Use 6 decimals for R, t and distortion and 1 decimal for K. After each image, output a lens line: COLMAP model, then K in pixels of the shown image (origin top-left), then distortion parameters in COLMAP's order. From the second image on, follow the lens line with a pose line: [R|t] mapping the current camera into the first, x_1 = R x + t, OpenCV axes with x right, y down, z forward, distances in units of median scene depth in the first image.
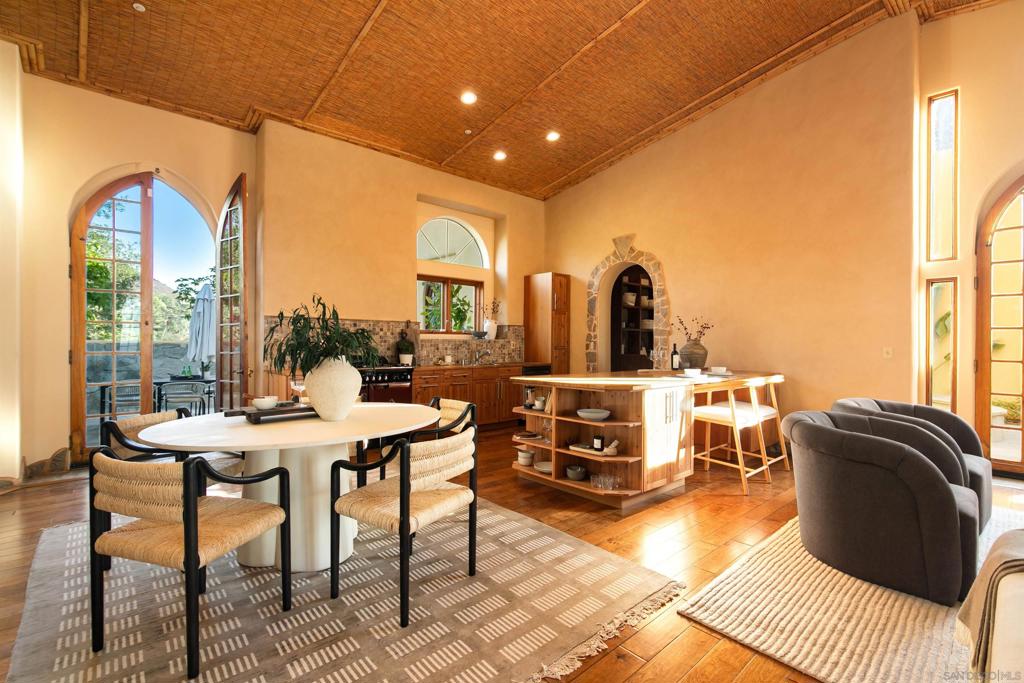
lens RADIAL K [[460.2, 0, 516.0], [0, 460.2, 343.4], [0, 0, 1]] dist [-0.003208, 0.000260]
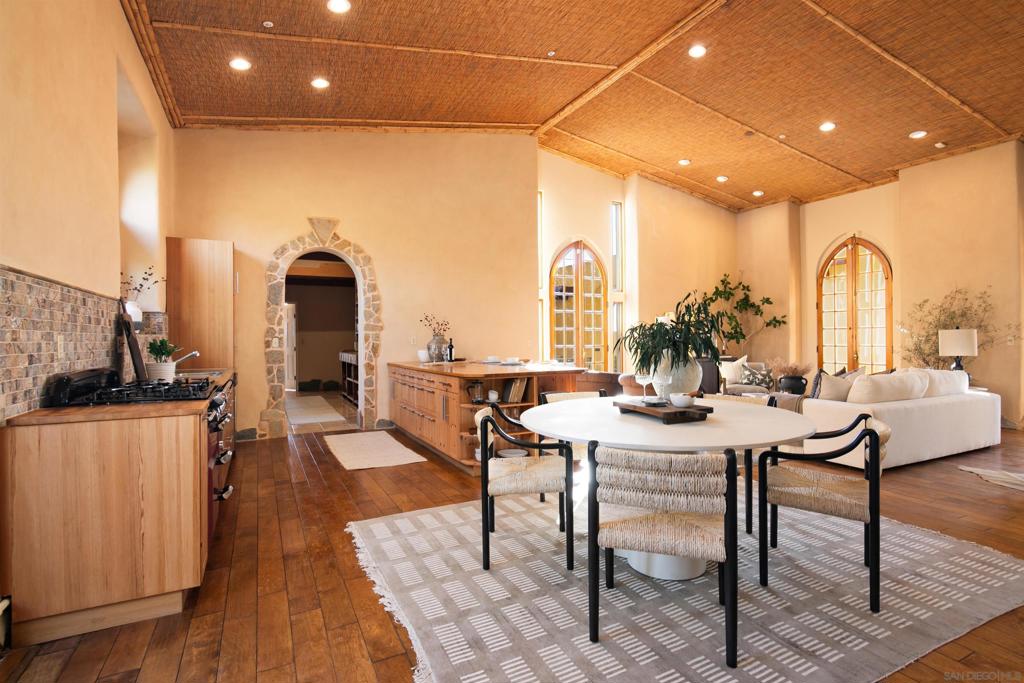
lens RADIAL K [[501.6, 0, 513.7], [0, 501.6, 339.3], [0, 0, 1]] dist [-0.002180, -0.000015]
pose [[0.270451, -0.007382, 0.962705, -0.830039], [0.007434, 0.999957, 0.005580, -0.004186], [-0.962705, 0.005648, 0.270494, 0.536771]]
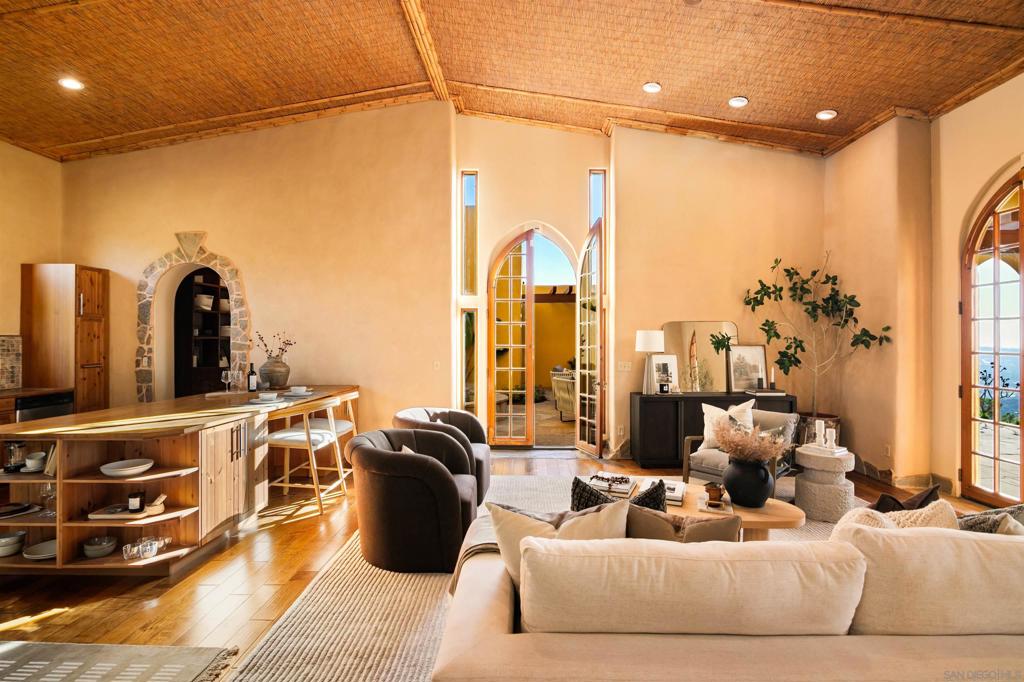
lens RADIAL K [[460.2, 0, 519.2], [0, 460.2, 339.4], [0, 0, 1]] dist [-0.003208, 0.000260]
pose [[0.683579, -0.004974, 0.729859, 0.040401], [0.001828, 0.999985, 0.005103, -0.054789], [-0.729874, -0.002154, 0.683579, -0.028366]]
